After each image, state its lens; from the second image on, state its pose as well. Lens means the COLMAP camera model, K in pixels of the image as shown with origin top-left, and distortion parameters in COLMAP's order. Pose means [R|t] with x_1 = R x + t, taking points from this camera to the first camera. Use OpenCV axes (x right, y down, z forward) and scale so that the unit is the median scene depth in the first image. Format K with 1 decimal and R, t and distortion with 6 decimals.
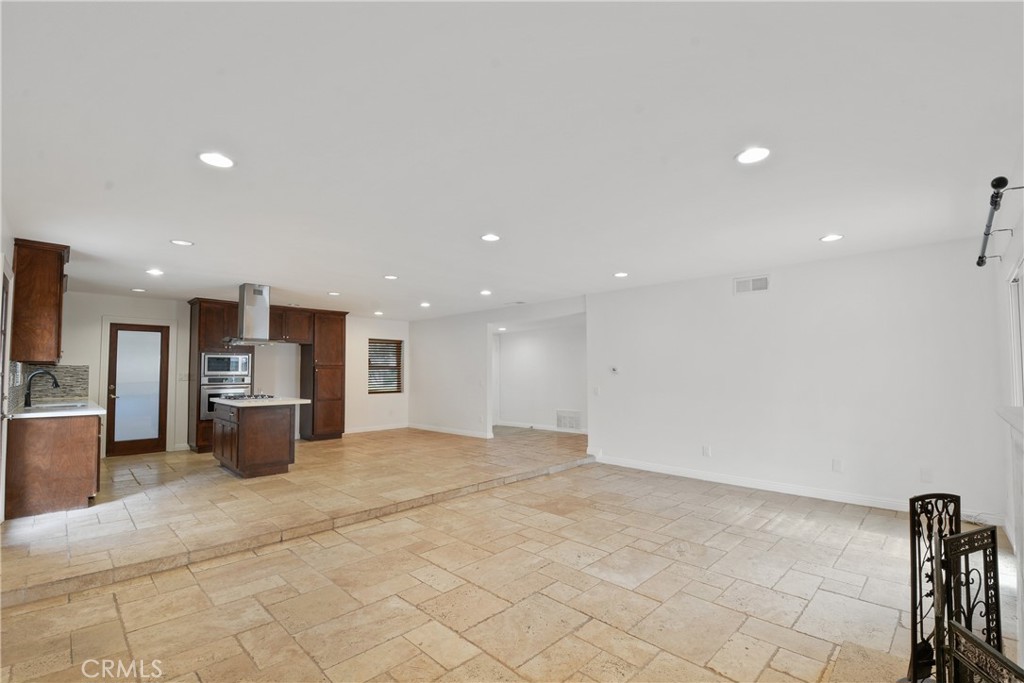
lens RADIAL K [[459.1, 0, 514.6], [0, 459.1, 353.3], [0, 0, 1]] dist [-0.001572, -0.000267]
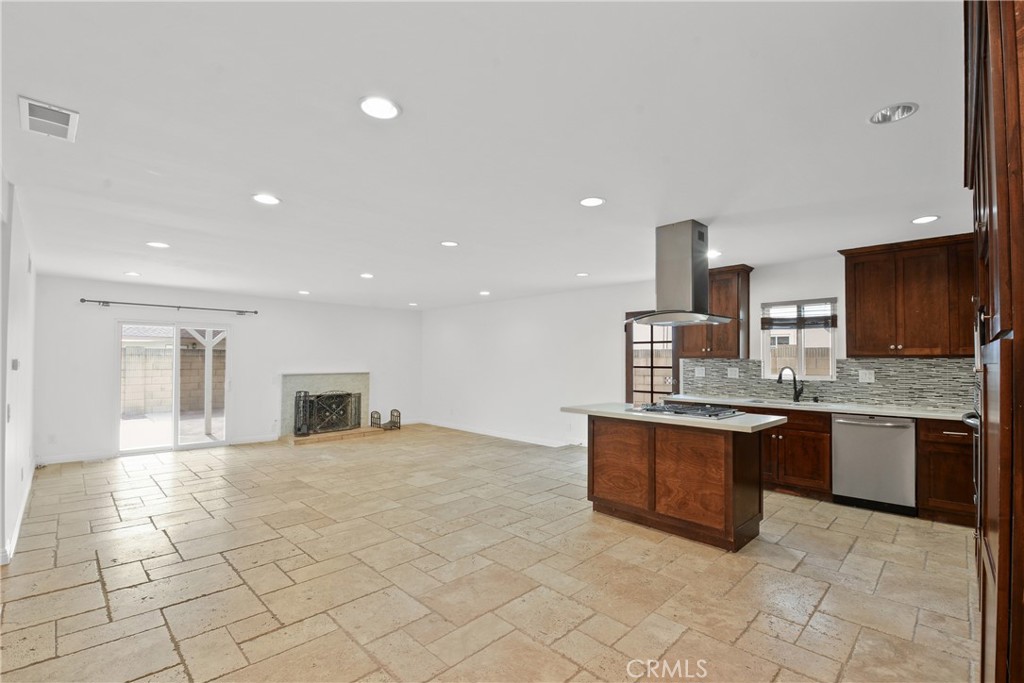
lens RADIAL K [[459.1, 0, 514.6], [0, 459.1, 353.3], [0, 0, 1]] dist [-0.001572, -0.000267]
pose [[-0.999970, -0.001783, 0.007586, -0.482027], [-0.002164, 0.998717, -0.050602, 0.067509], [-0.007486, -0.050617, -0.998690, 2.188252]]
